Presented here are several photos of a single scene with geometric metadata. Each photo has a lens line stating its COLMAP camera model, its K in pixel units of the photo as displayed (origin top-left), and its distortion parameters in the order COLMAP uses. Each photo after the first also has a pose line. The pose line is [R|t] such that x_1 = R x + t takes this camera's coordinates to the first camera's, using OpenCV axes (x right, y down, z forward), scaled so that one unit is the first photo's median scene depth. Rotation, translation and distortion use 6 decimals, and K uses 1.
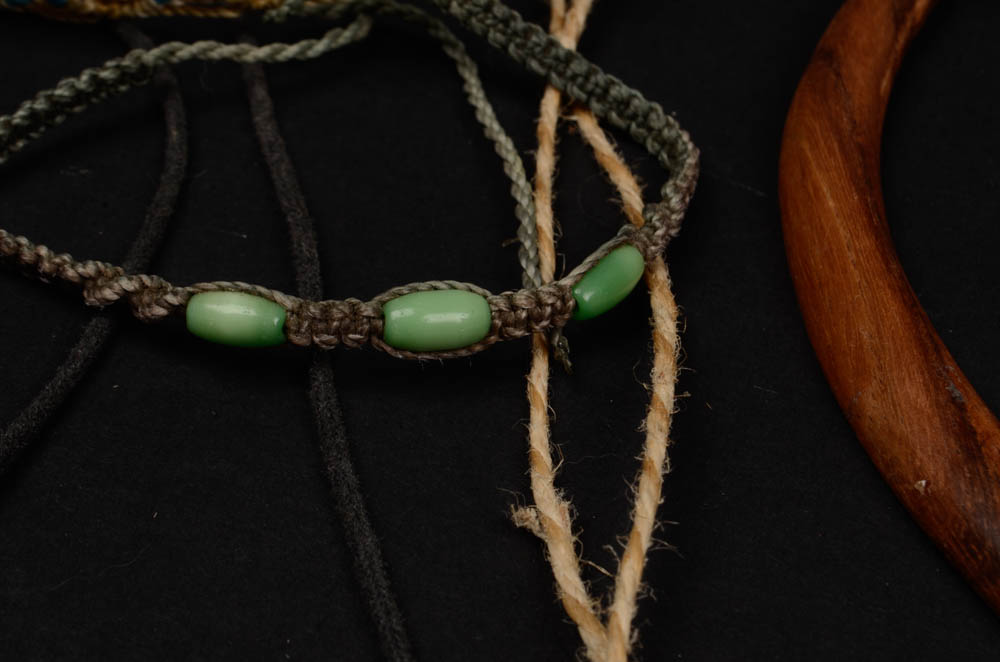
lens RADIAL K [[2217.6, 0, 500.0], [0, 2217.6, 331.0], [0, 0, 1]] dist [0.021304, 0.147911]
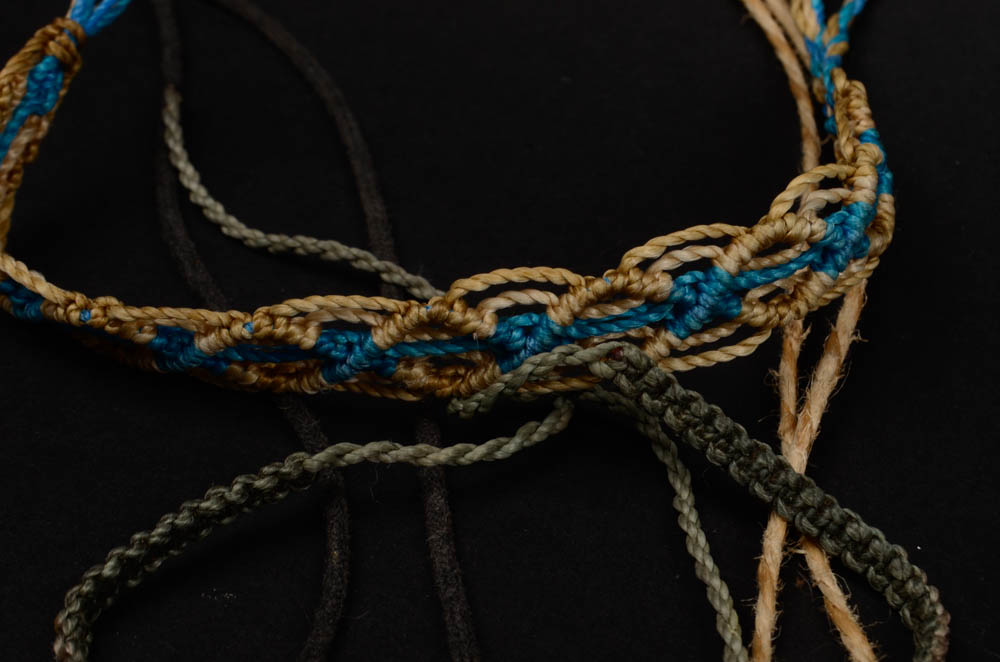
lens RADIAL K [[2217.6, 0, 500.0], [0, 2217.6, 331.0], [0, 0, 1]] dist [0.021304, 0.147911]
pose [[0.994527, 0.066882, -0.080264, -0.019322], [-0.069965, 0.996891, -0.036239, -0.144409], [0.077590, 0.041656, 0.996115, 0.140212]]
